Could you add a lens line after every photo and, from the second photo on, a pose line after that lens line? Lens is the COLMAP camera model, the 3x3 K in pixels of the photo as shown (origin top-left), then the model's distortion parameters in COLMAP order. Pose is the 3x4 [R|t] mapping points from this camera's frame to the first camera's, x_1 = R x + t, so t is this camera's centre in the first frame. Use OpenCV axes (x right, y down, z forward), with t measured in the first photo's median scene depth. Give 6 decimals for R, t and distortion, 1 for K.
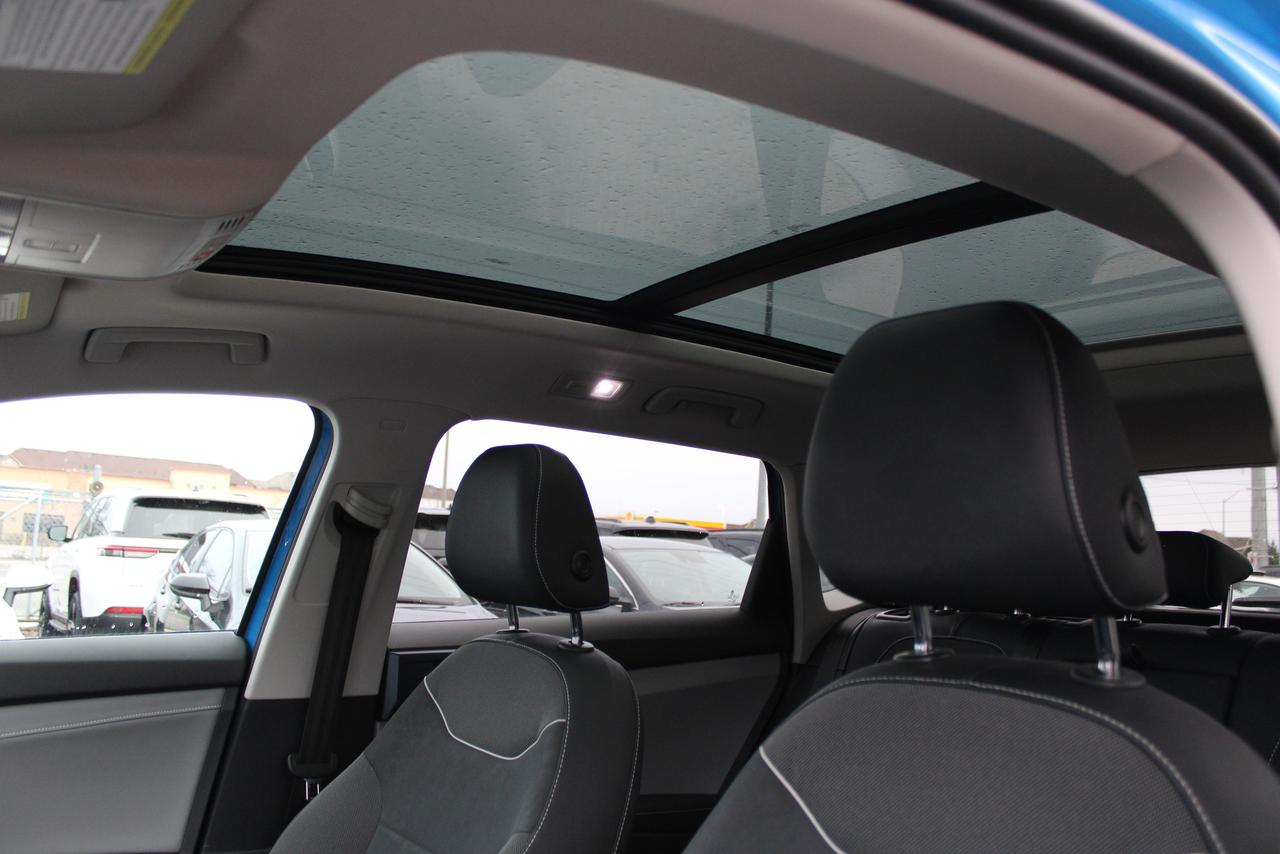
lens RADIAL K [[1075.2, 0, 635.8], [0, 1075.2, 409.1], [0, 0, 1]] dist [-0.168896, 0.177188]
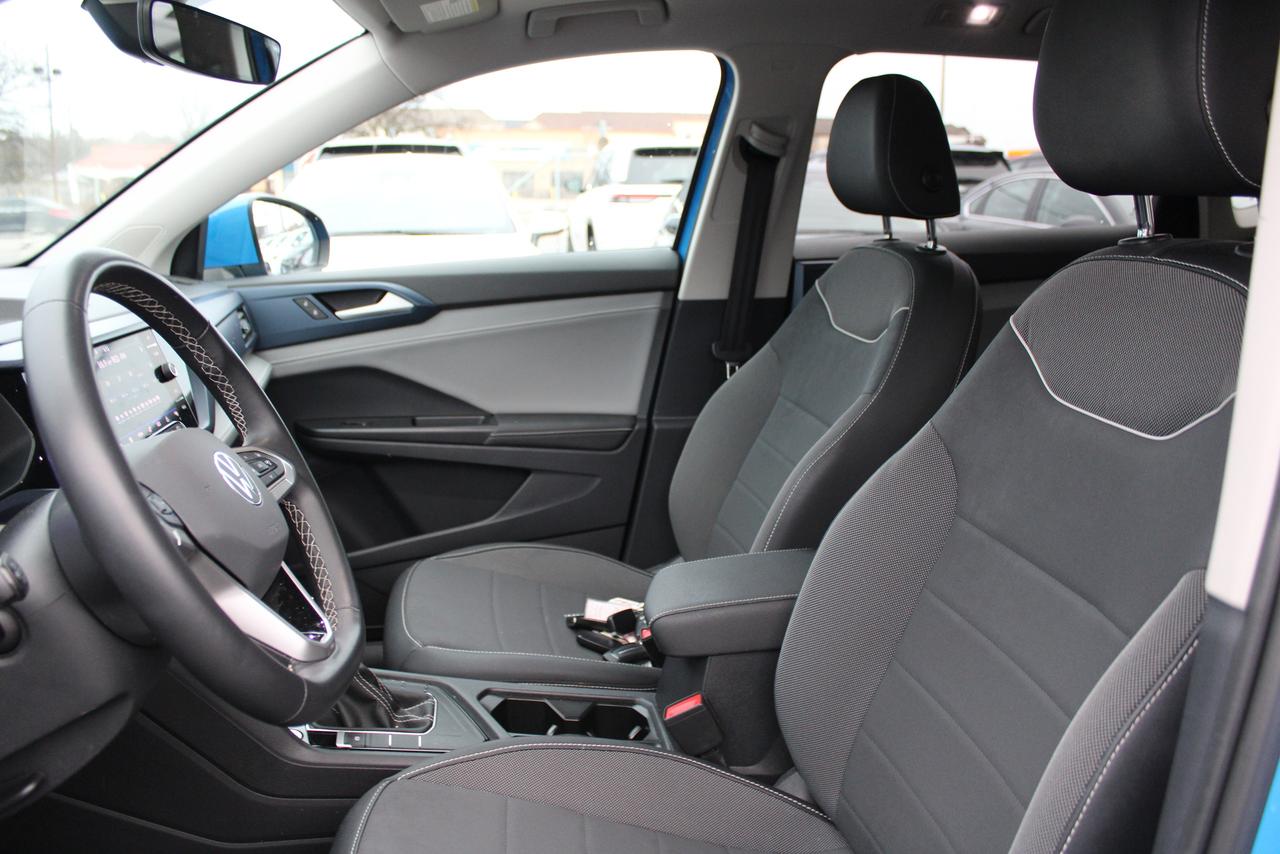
lens RADIAL K [[1075.2, 0, 635.8], [0, 1075.2, 409.1], [0, 0, 1]] dist [-0.168896, 0.177188]
pose [[0.896068, 0.050591, -0.441025, 0.152372], [0.097865, 0.946528, 0.307419, 0.000470], [0.432996, -0.318629, 0.843202, -0.148191]]
